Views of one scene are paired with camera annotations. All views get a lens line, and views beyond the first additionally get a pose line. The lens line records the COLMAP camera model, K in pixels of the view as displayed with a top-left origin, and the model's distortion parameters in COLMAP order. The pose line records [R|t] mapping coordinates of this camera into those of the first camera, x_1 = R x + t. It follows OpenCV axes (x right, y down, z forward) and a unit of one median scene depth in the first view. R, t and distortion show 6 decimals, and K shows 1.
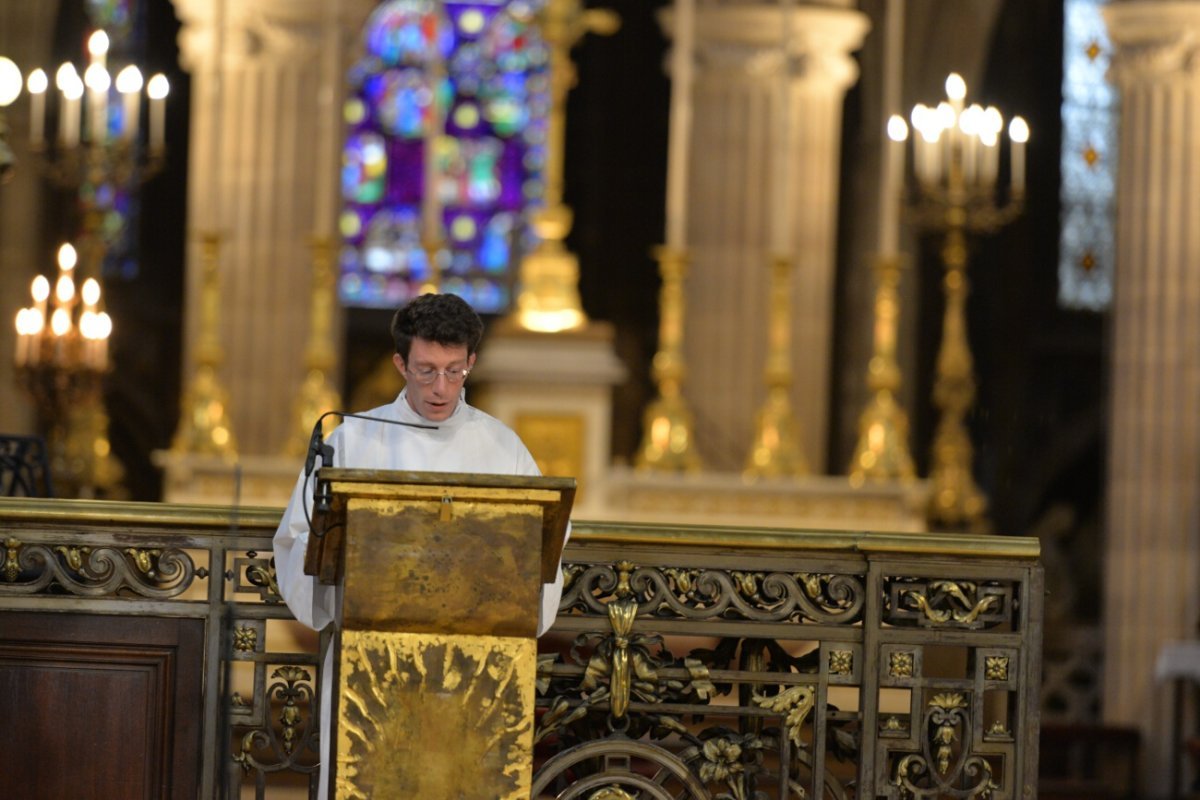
lens RADIAL K [[7214.5, 0, 600.0], [0, 7214.5, 400.0], [0, 0, 1]] dist [-0.019280, -7.857185]
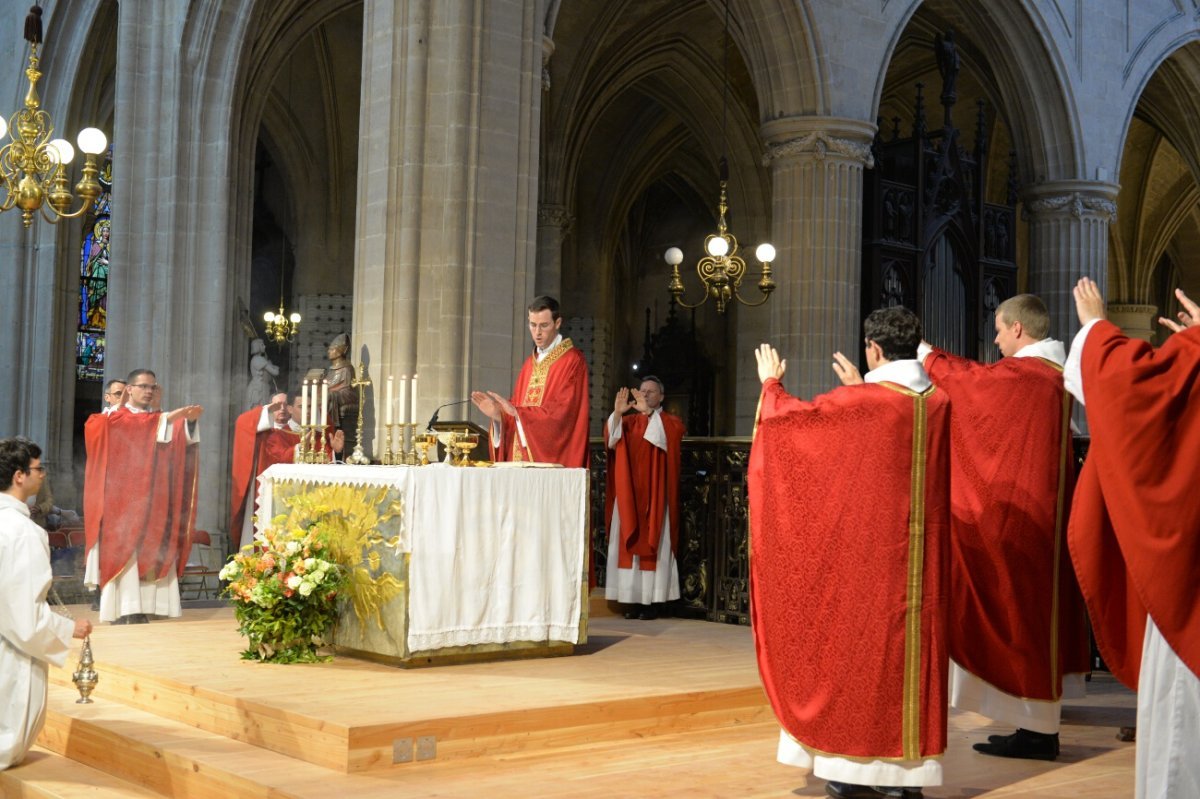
lens RADIAL K [[1554.2, 0, 600.0], [0, 1554.2, 399.5], [0, 0, 1]] dist [0.004947, 0.018054]
pose [[0.561228, -0.064496, -0.825144, 0.651986], [0.022812, 0.997786, -0.062475, 0.048851], [0.827347, 0.016239, 0.561457, 0.627484]]
